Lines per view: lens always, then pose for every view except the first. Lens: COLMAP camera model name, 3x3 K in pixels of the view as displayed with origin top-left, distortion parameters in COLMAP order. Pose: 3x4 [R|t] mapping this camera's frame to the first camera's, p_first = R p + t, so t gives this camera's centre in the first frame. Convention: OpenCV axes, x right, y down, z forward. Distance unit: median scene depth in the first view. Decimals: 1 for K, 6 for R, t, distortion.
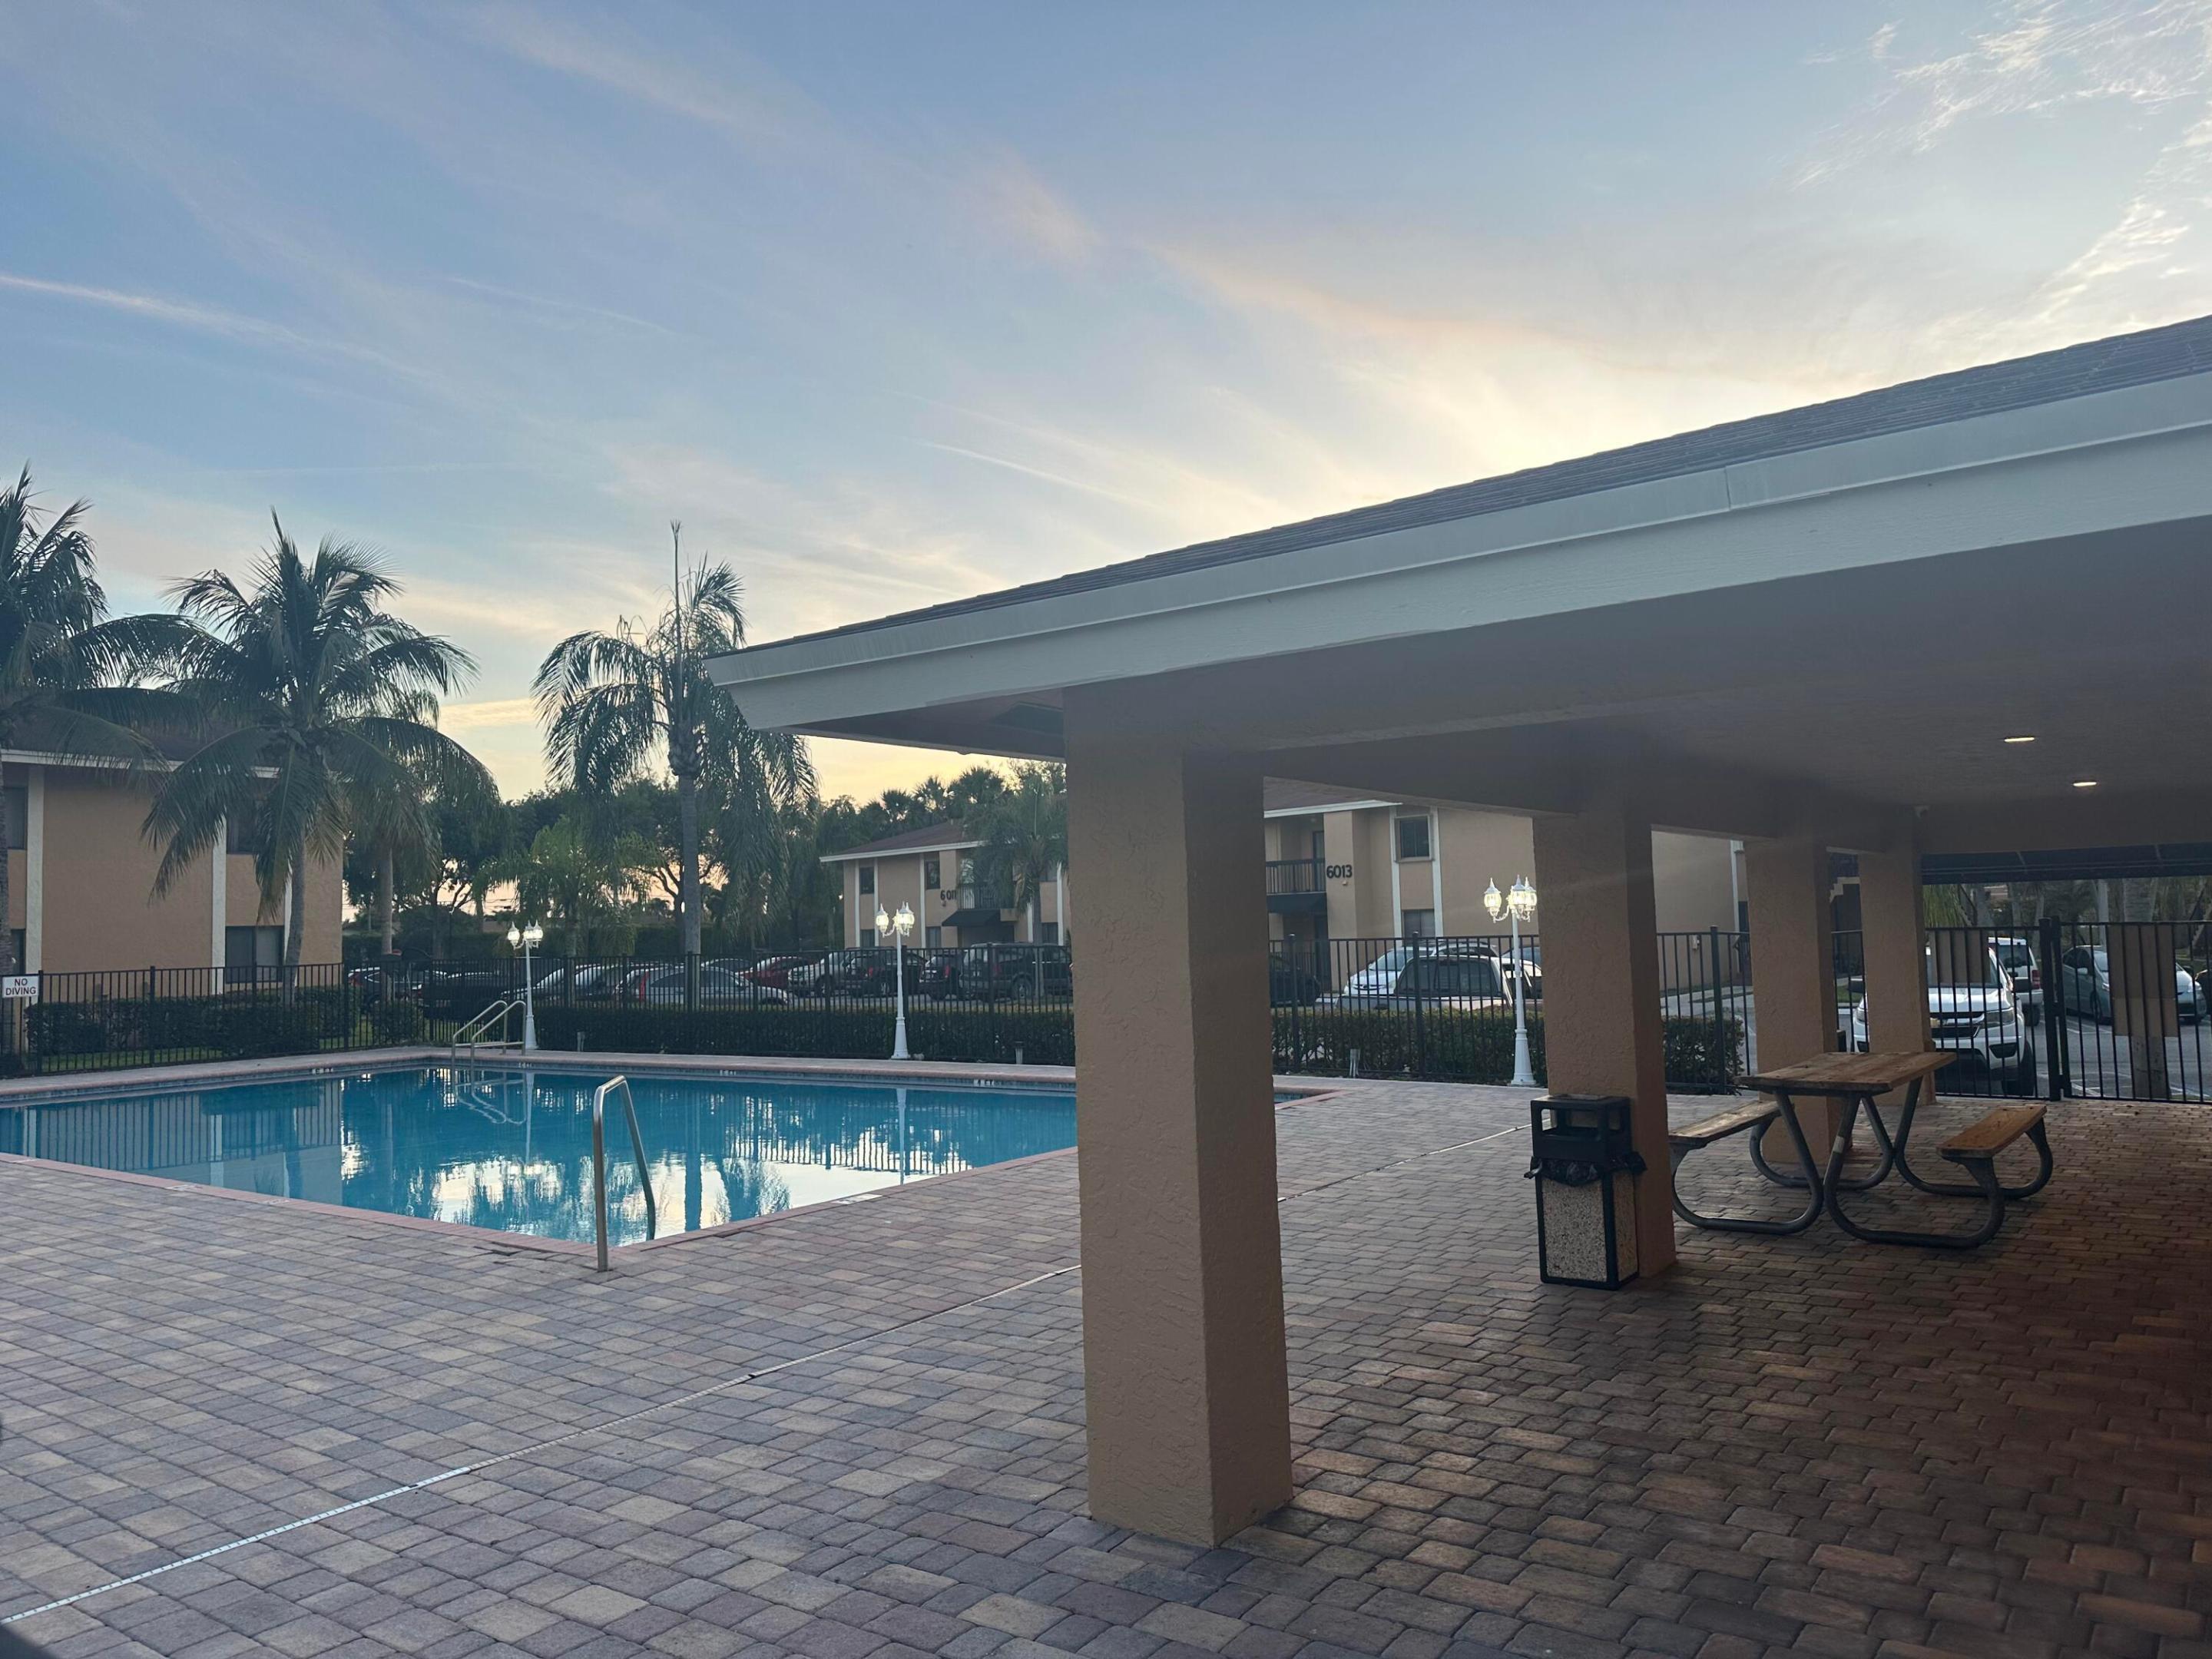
lens RADIAL K [[1562.9, 0, 1106.0], [0, 1562.9, 829.5], [0, 0, 1]] dist [0.007897, -0.004525]
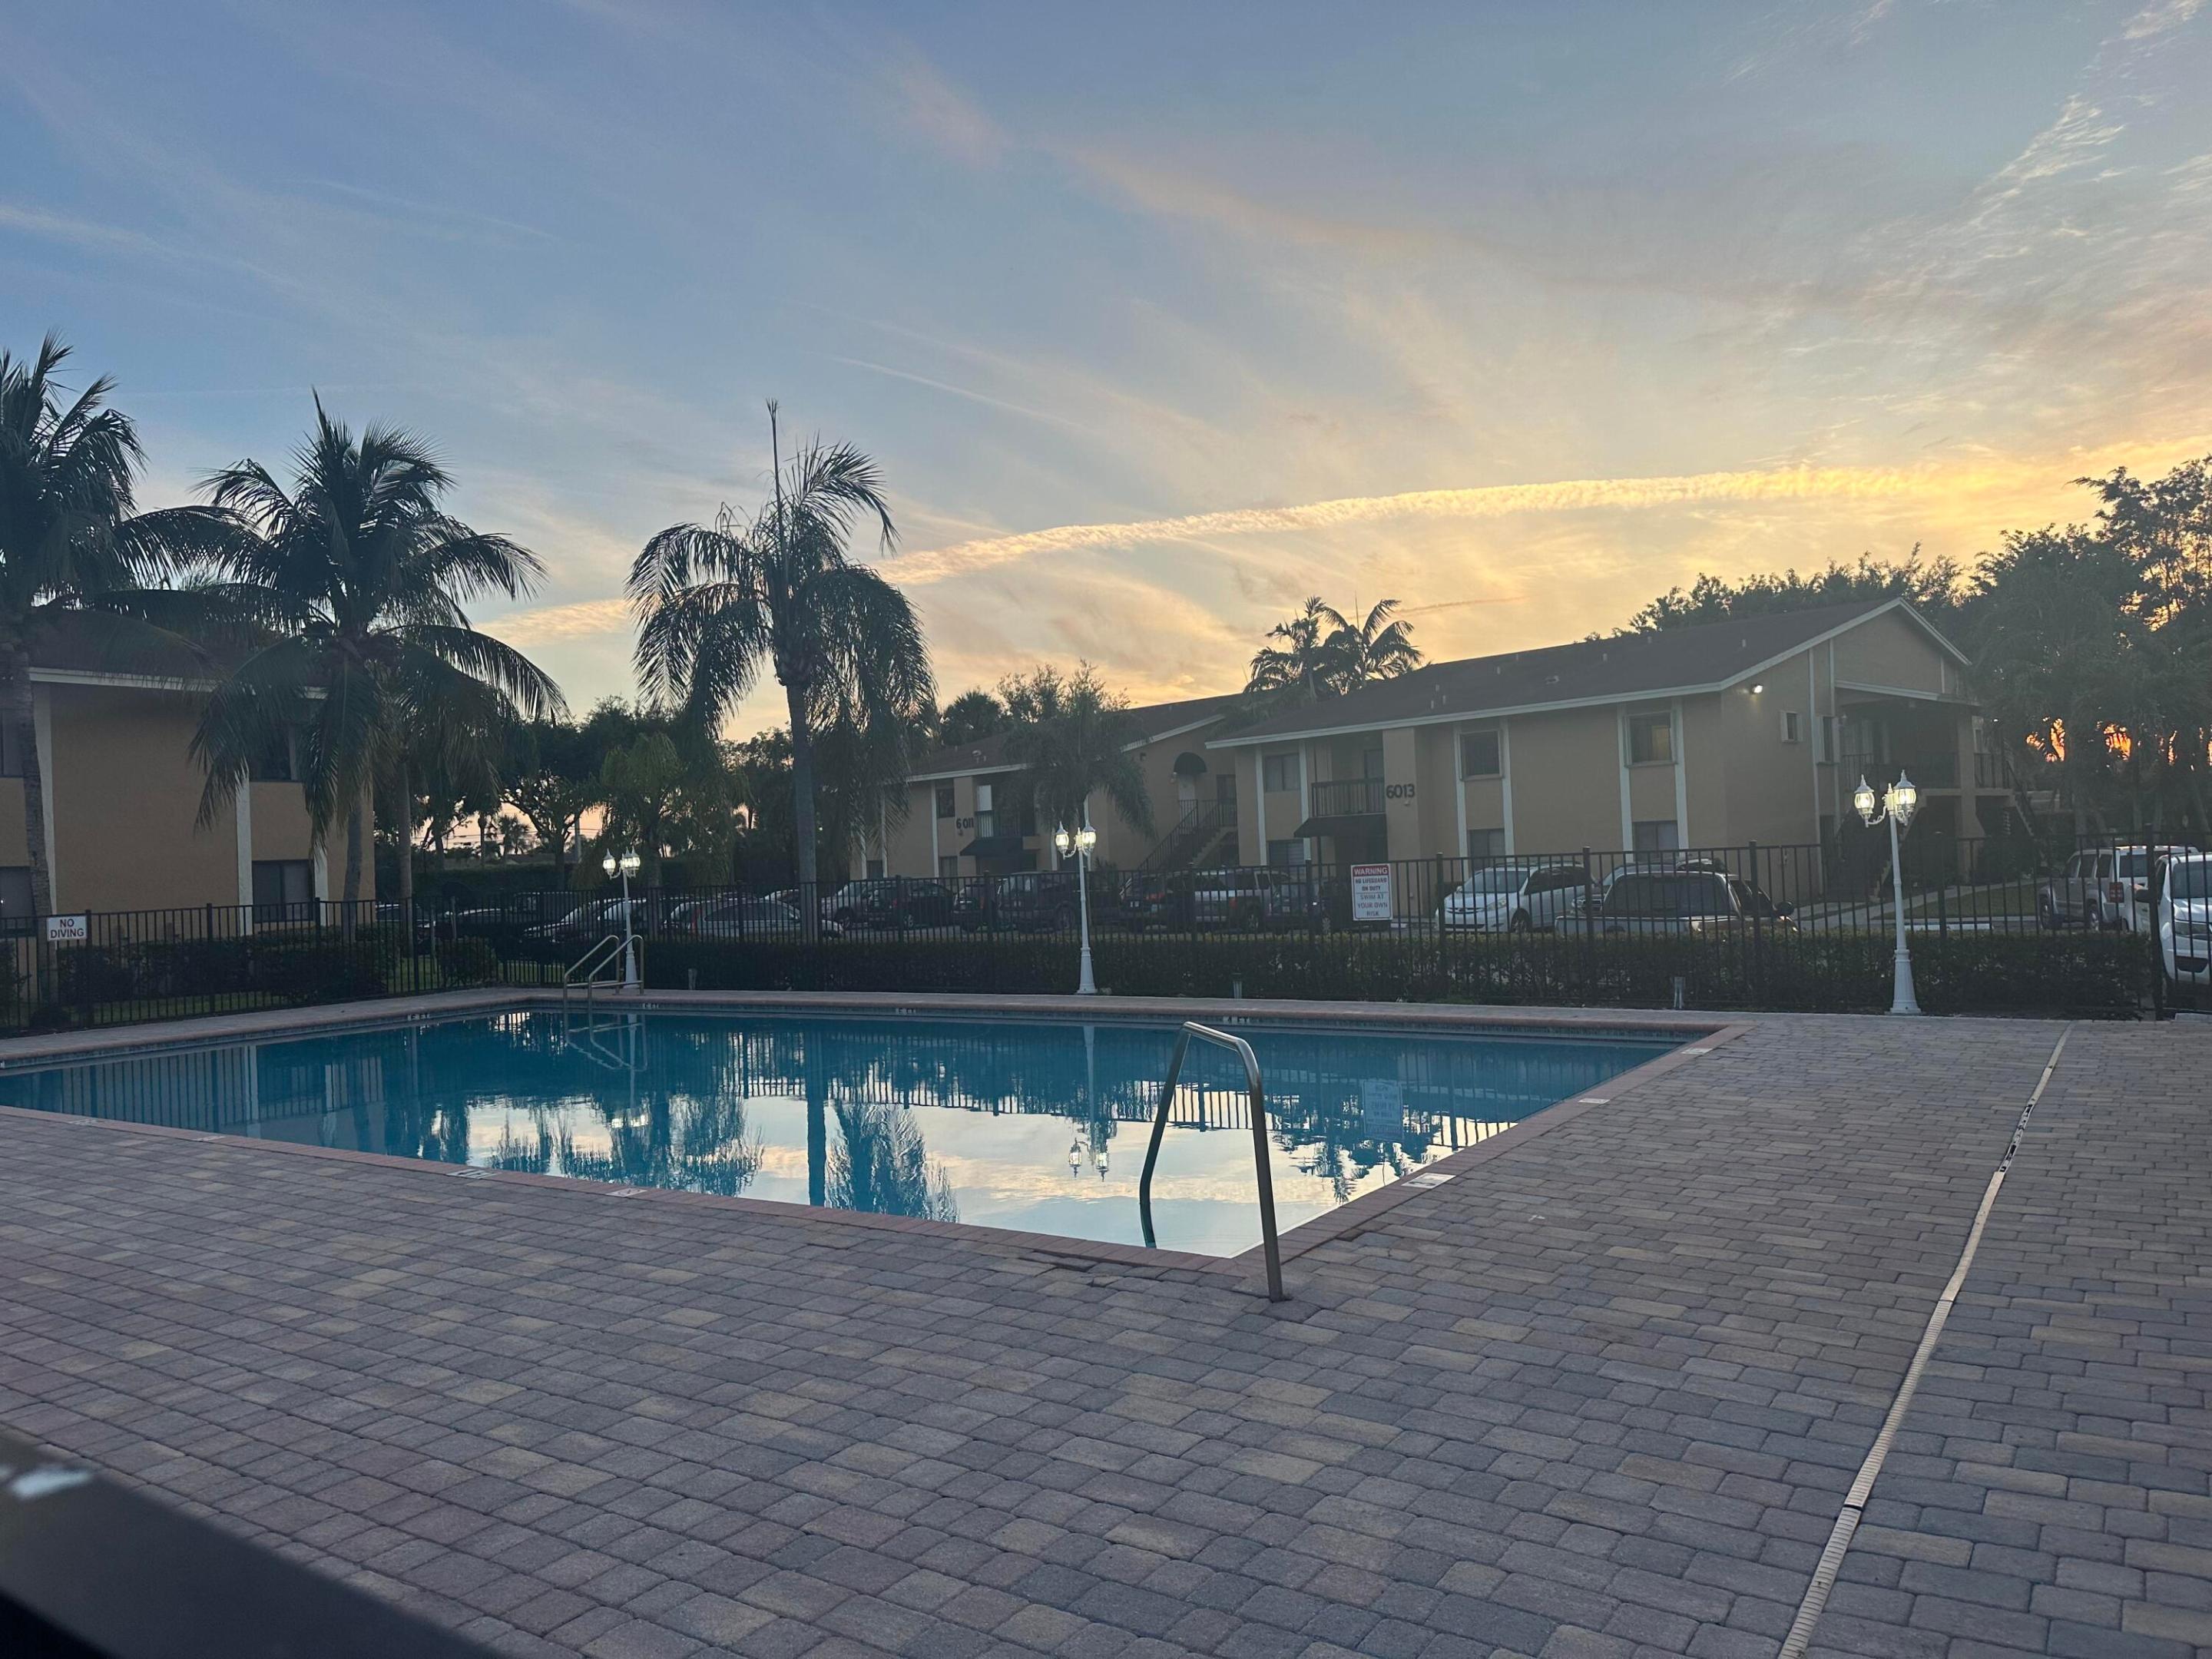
lens RADIAL K [[1544.3, 0, 1044.0], [0, 1544.3, 840.7], [0, 0, 1]] dist [0.046264, -0.050966]
pose [[0.999764, -0.012786, 0.017588, -0.140889], [0.011892, 0.998677, 0.050019, 0.012150], [-0.018204, -0.049798, 0.998593, 0.100575]]
